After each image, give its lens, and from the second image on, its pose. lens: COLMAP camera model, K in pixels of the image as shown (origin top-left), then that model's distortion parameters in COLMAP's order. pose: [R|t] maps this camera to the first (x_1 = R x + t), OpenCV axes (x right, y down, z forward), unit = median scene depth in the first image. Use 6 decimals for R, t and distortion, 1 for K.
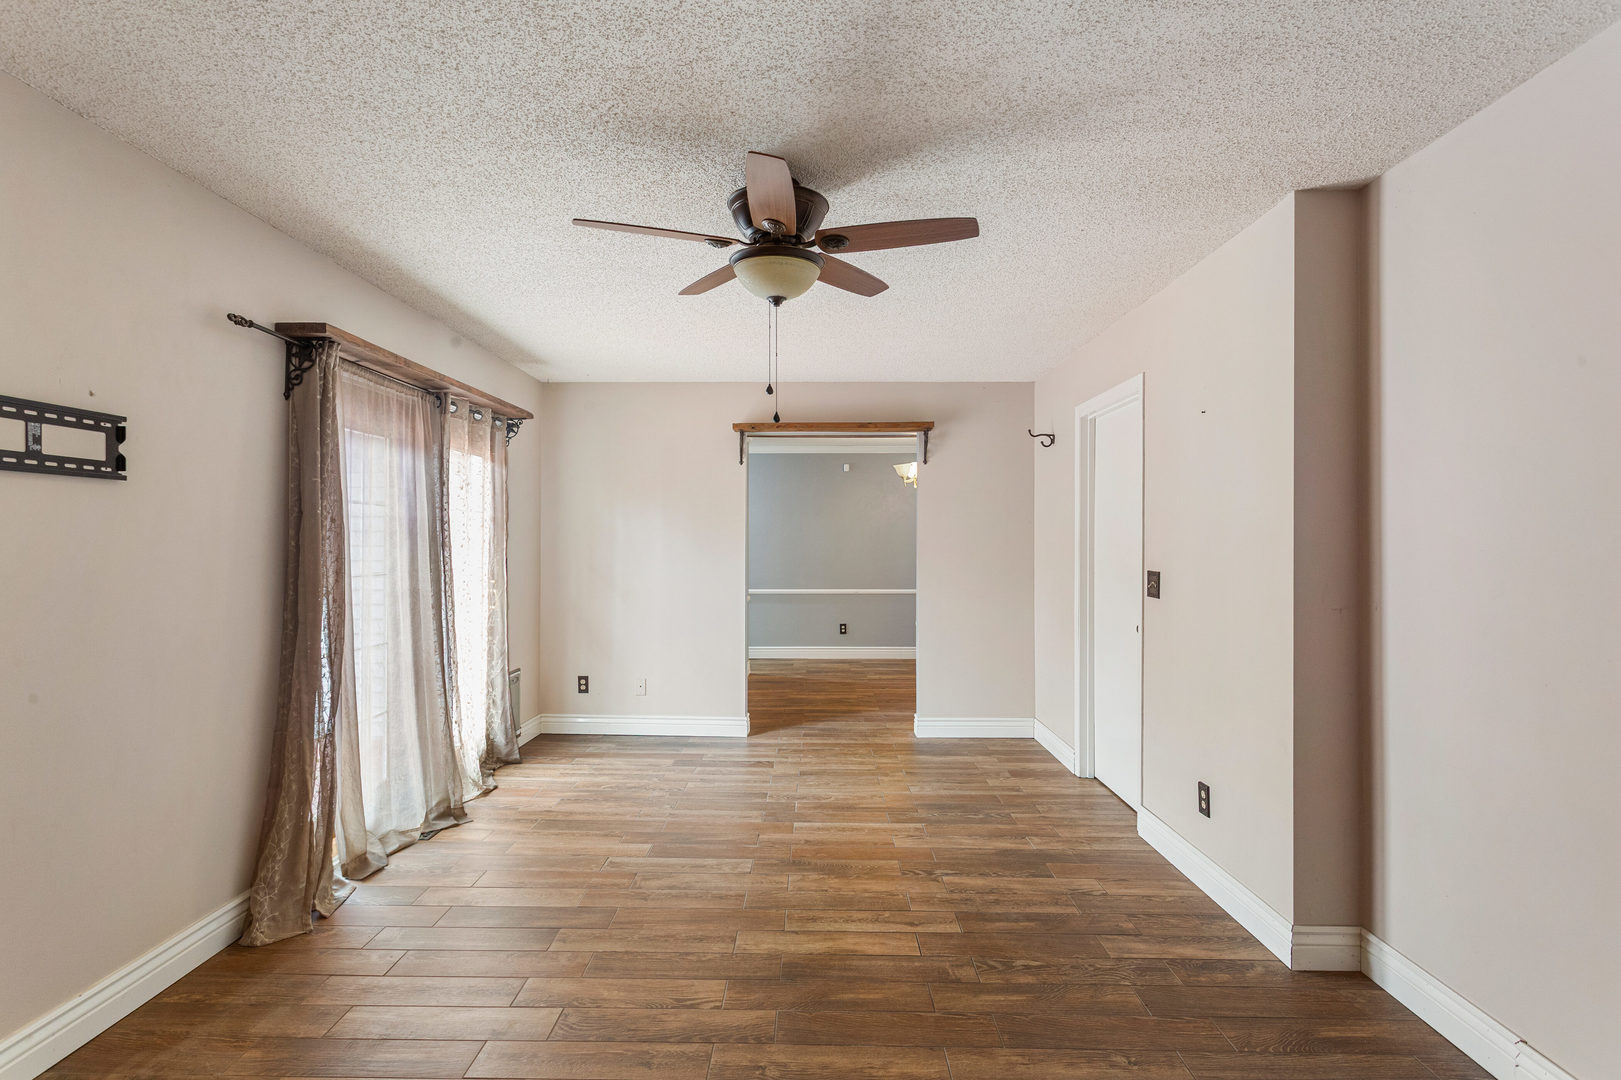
lens RADIAL K [[799.8, 0, 796.4], [0, 799.8, 537.7], [0, 0, 1]] dist [0.001317, 0.000889]
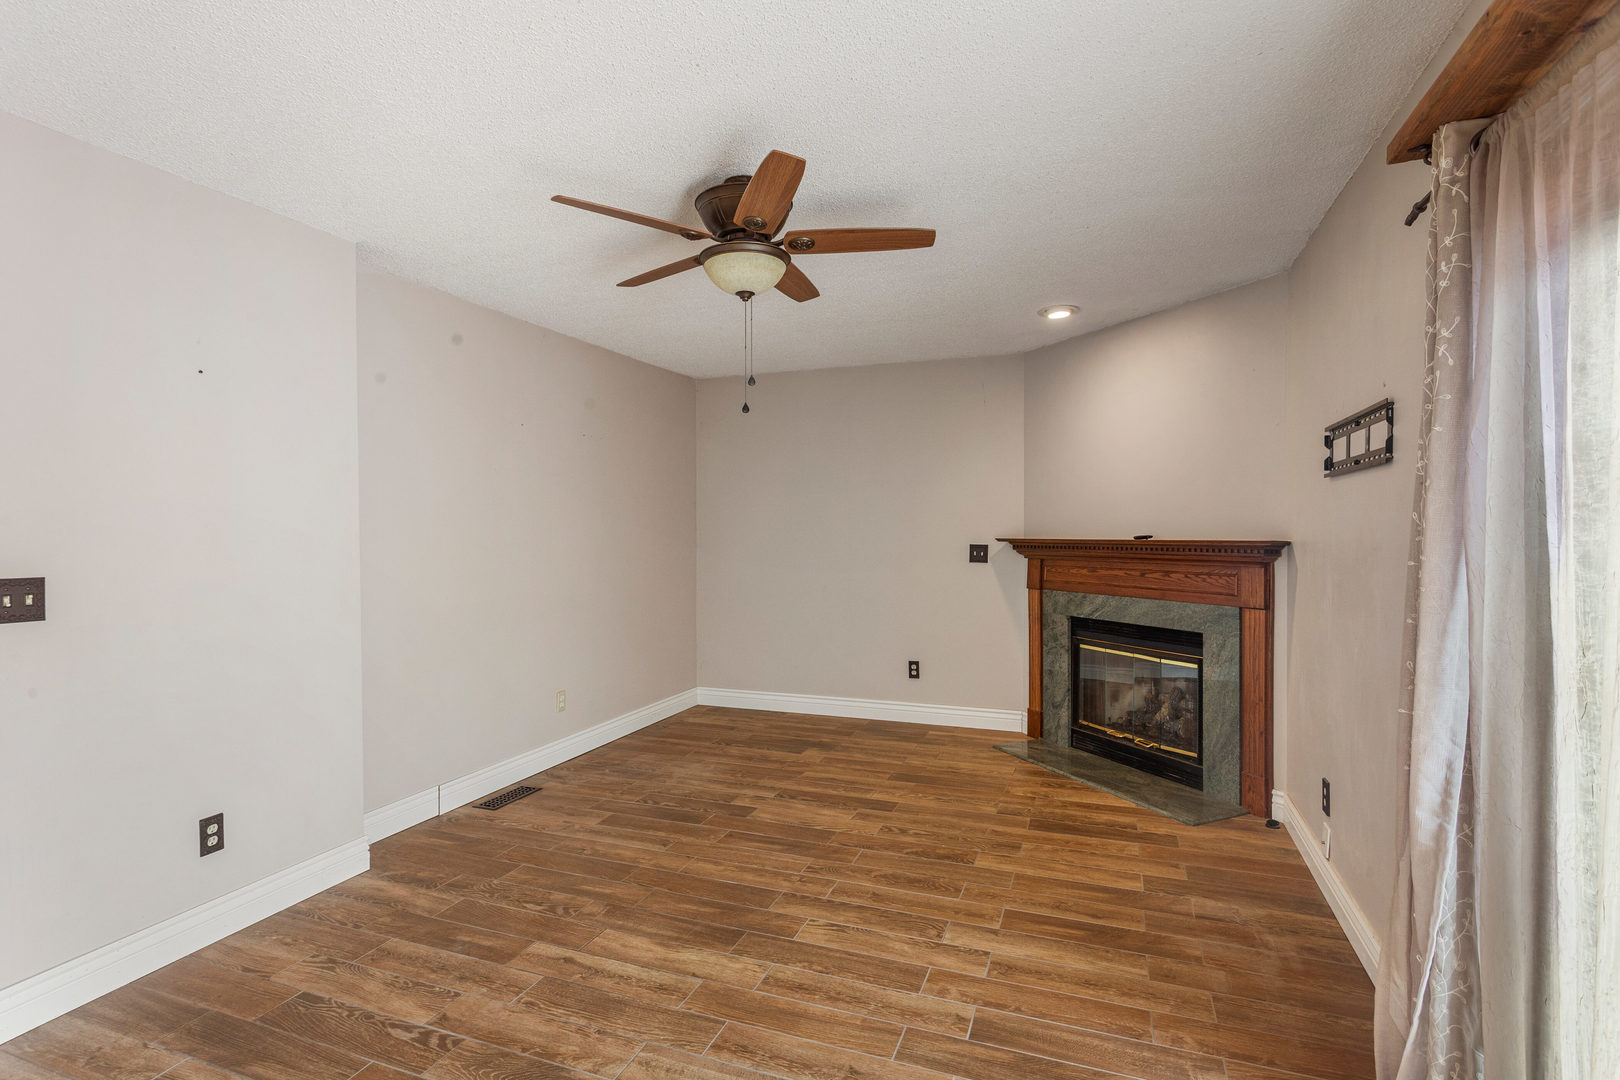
lens RADIAL K [[799.3, 0, 795.9], [0, 799.3, 537.7], [0, 0, 1]] dist [0.001317, 0.000889]
pose [[-0.938983, 0.000040, 0.343964, -0.417017], [0.003919, 0.999936, 0.010582, 0.006649], [-0.343941, 0.011284, -0.938923, 1.825480]]
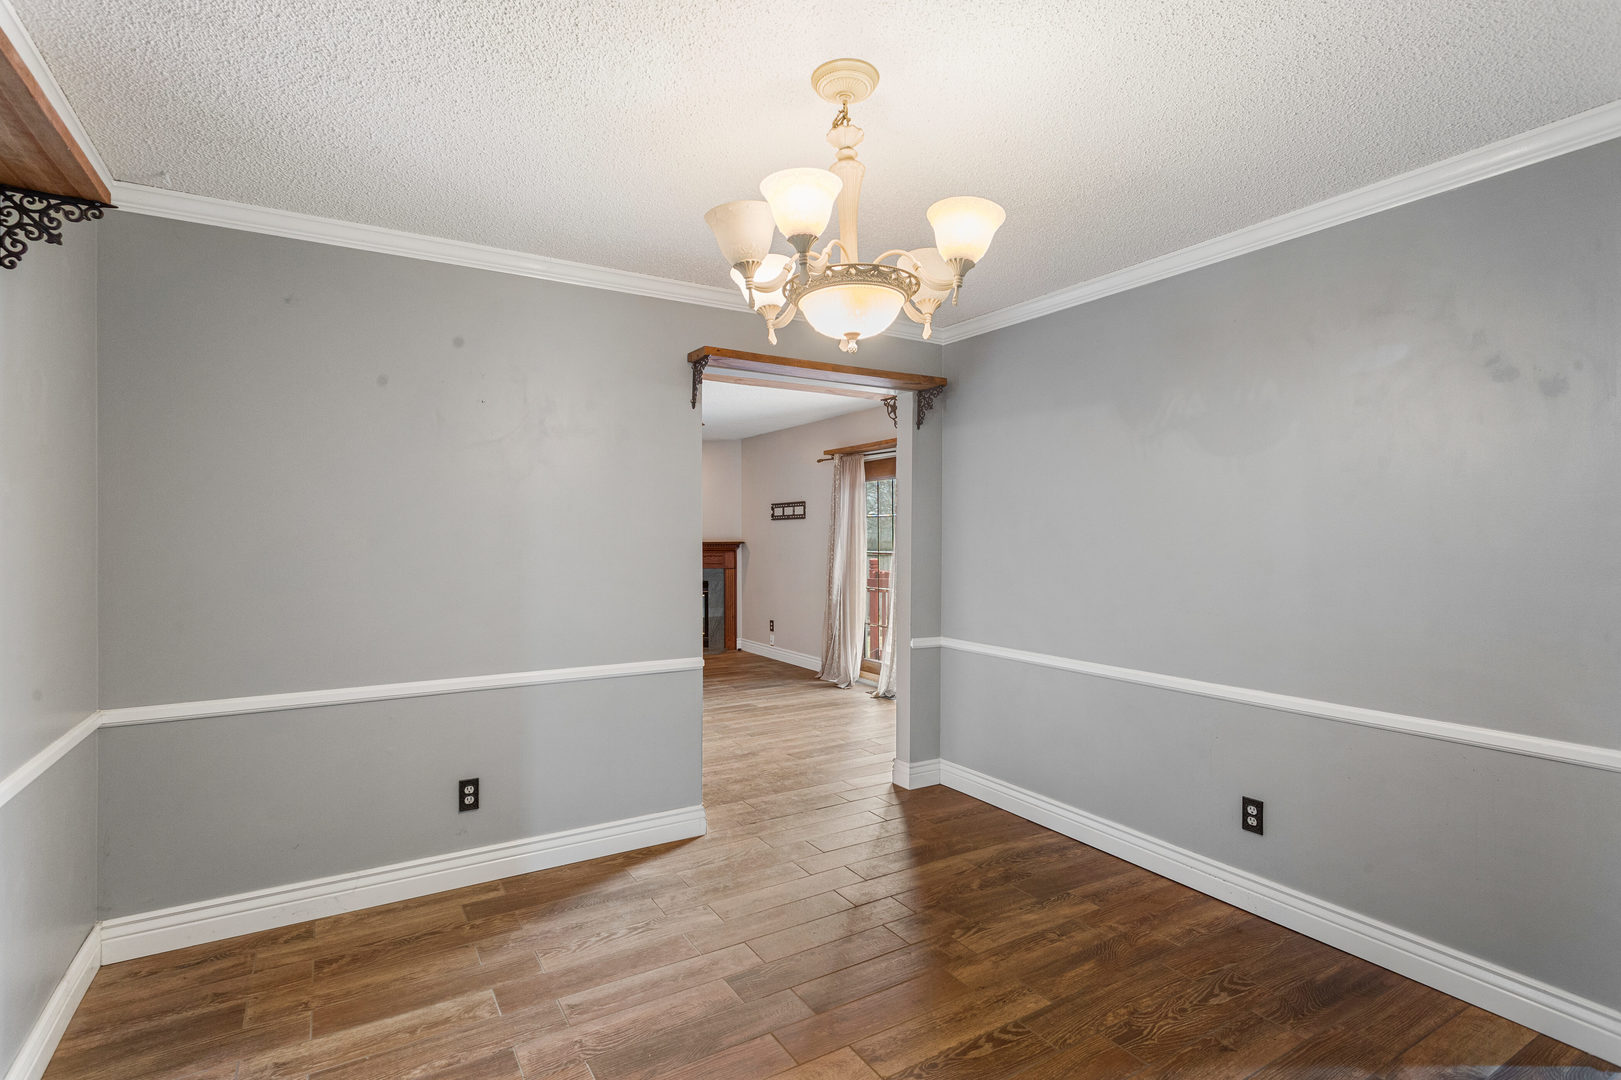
lens RADIAL K [[782.7, 0, 803.4], [0, 782.7, 536.2], [0, 0, 1]] dist [0.003747, 0.001147]
pose [[-0.843346, 0.000398, -0.537372, 0.888712], [0.002387, 0.999993, -0.003005, 0.015062], [0.537366, -0.003817, -0.843340, 3.333727]]
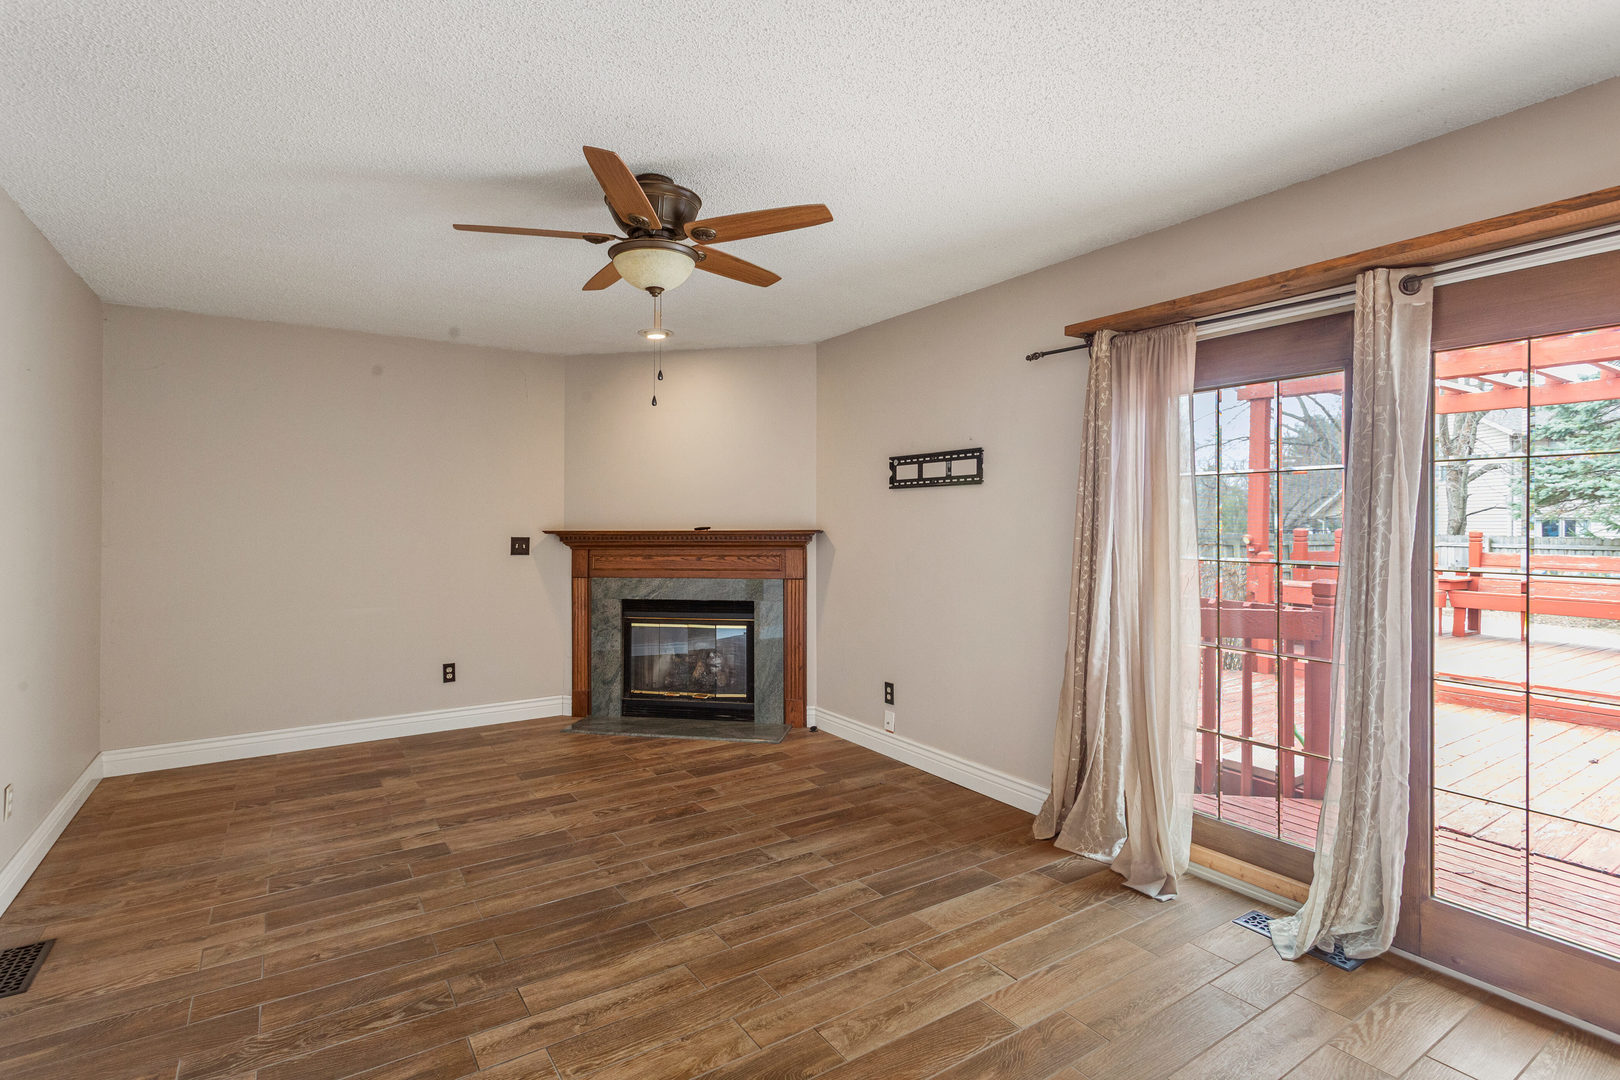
lens RADIAL K [[797.2, 0, 811.4], [0, 797.2, 523.4], [0, 0, 1]] dist [0.000777, 0.001461]
pose [[-0.817124, 0.001968, -0.576459, 0.384590], [0.000535, 0.999996, 0.002655, 0.007547], [0.576462, 0.001861, -0.817122, 1.848674]]
